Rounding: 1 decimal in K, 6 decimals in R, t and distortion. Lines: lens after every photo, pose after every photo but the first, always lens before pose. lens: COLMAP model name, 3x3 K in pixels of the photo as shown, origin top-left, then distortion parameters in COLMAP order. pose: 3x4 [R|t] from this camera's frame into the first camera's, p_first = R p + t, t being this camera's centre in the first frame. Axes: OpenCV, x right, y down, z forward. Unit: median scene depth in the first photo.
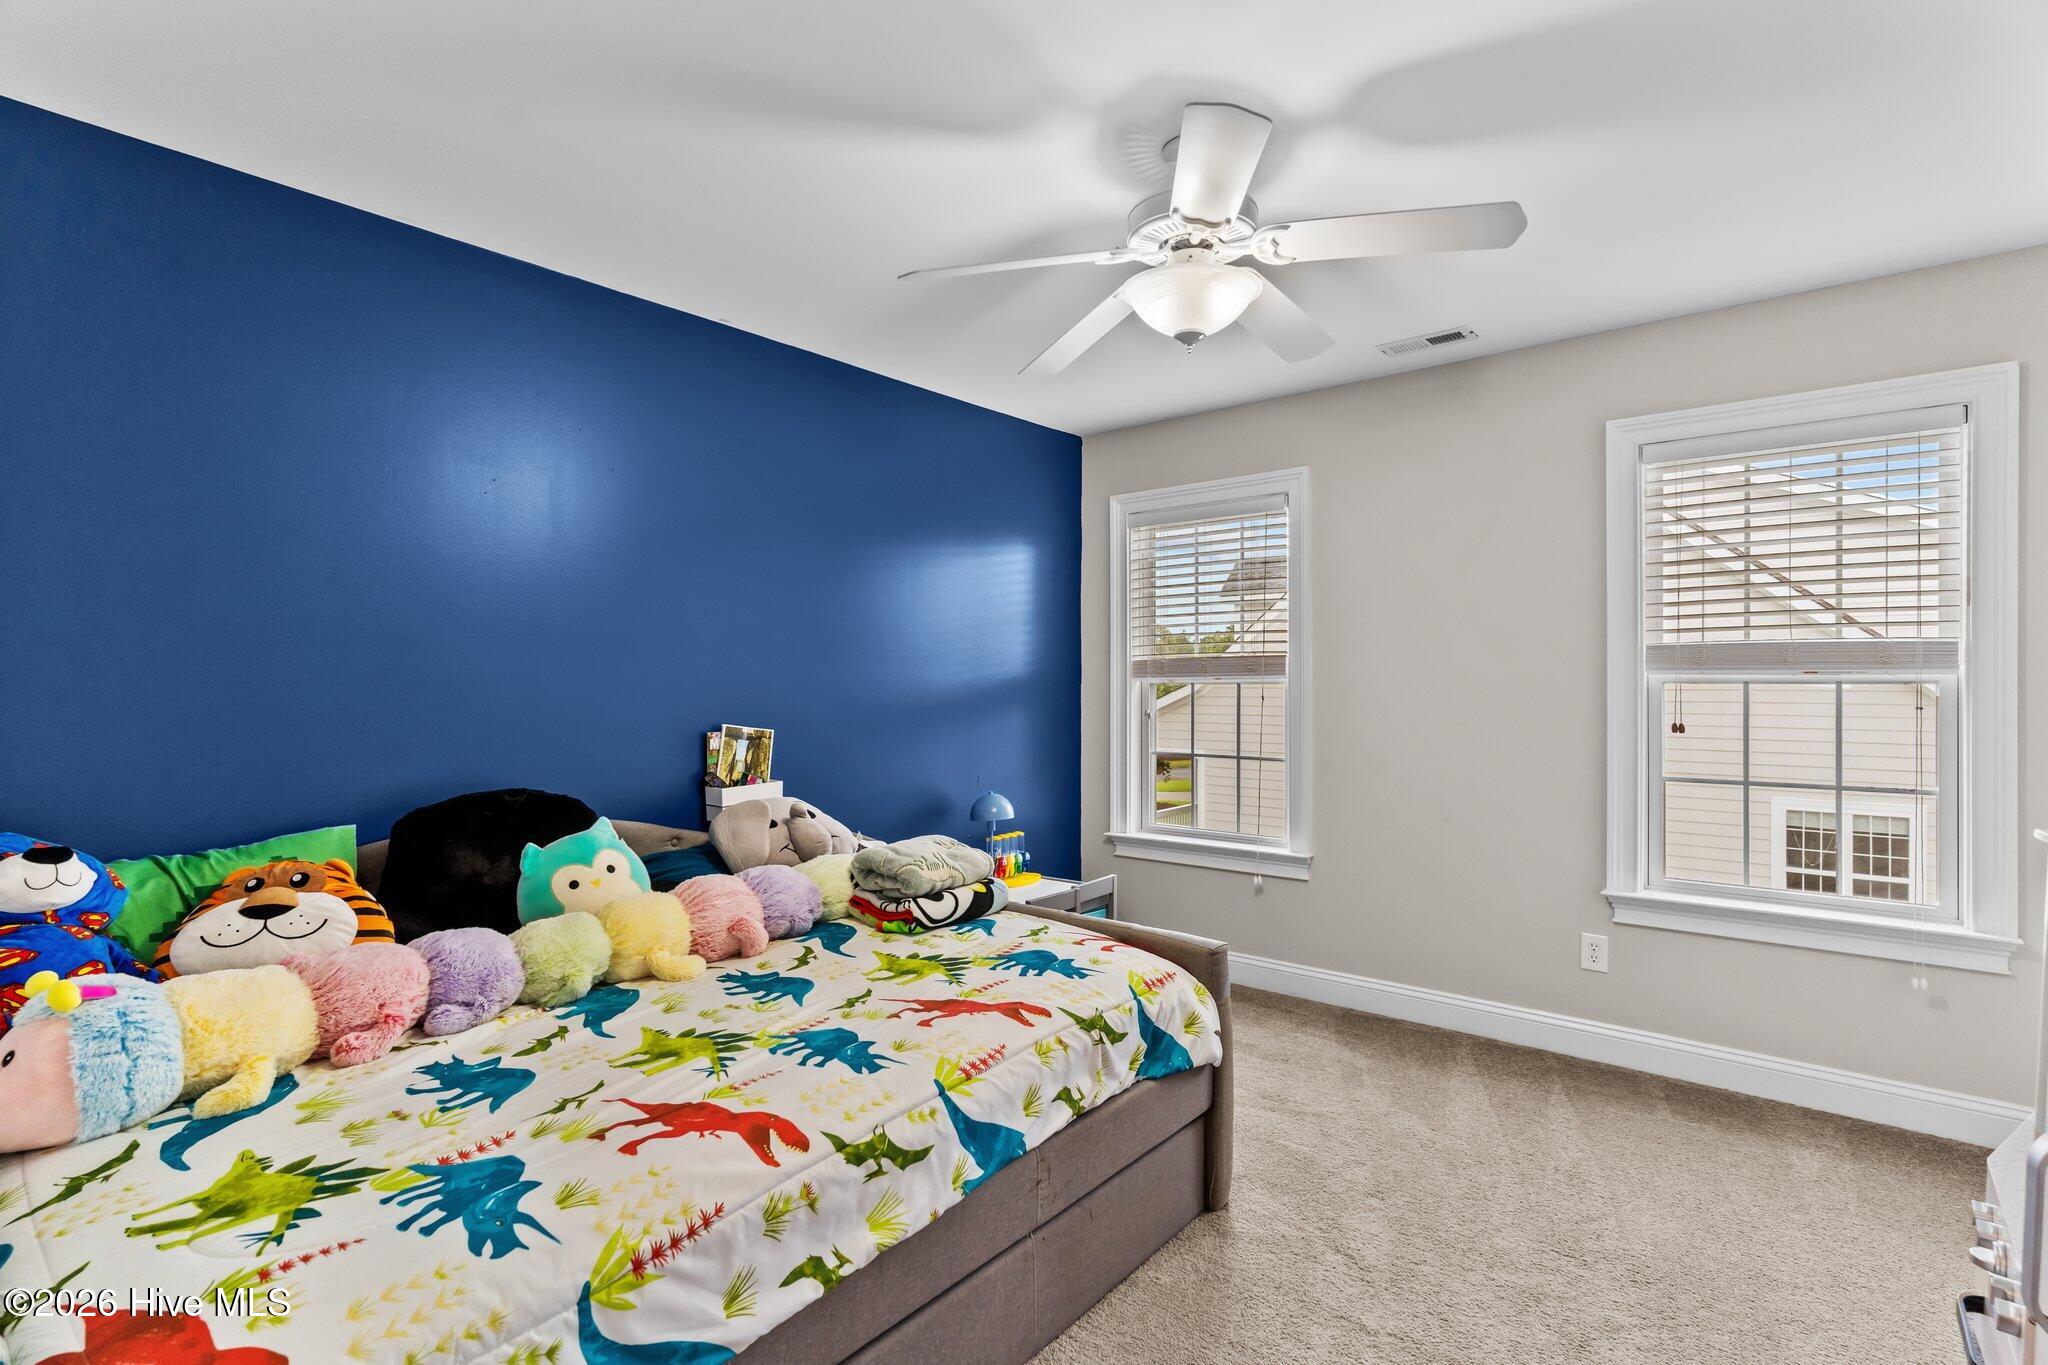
lens RADIAL K [[989.4, 0, 1032.2], [0, 989.4, 691.1], [0, 0, 1]] dist [-0.005714, -0.000359]
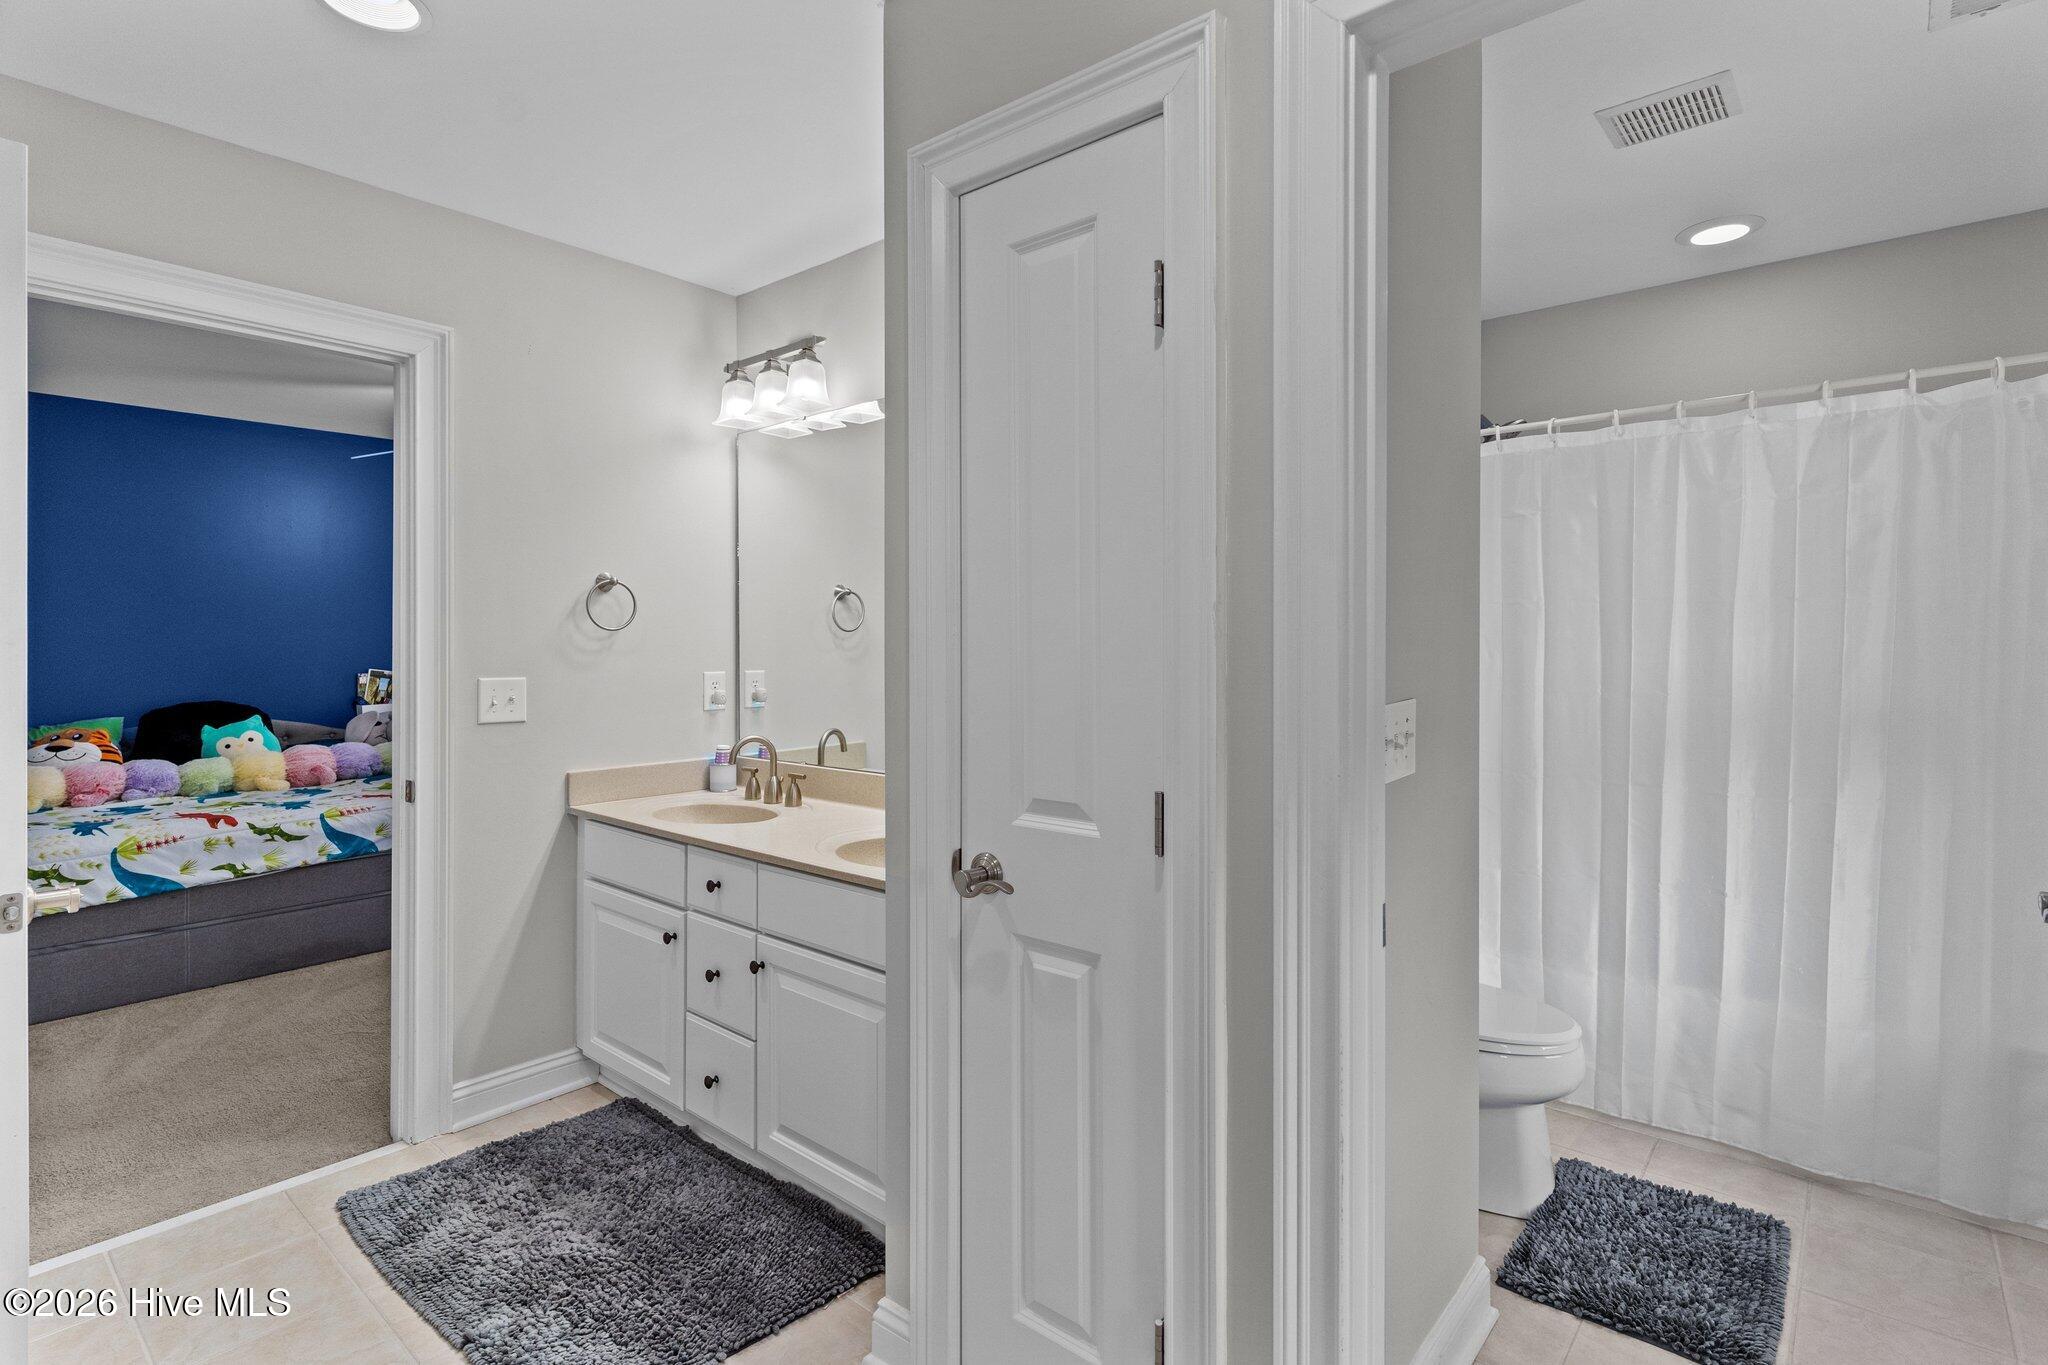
lens RADIAL K [[989.4, 0, 1013.8], [0, 989.4, 662.7], [0, 0, 1]] dist [-0.005714, -0.000359]
pose [[0.999798, -0.000421, -0.020107, 1.516212], [0.000631, 0.999945, 0.010447, 0.009214], [0.020102, -0.010457, 0.999743, -1.246928]]
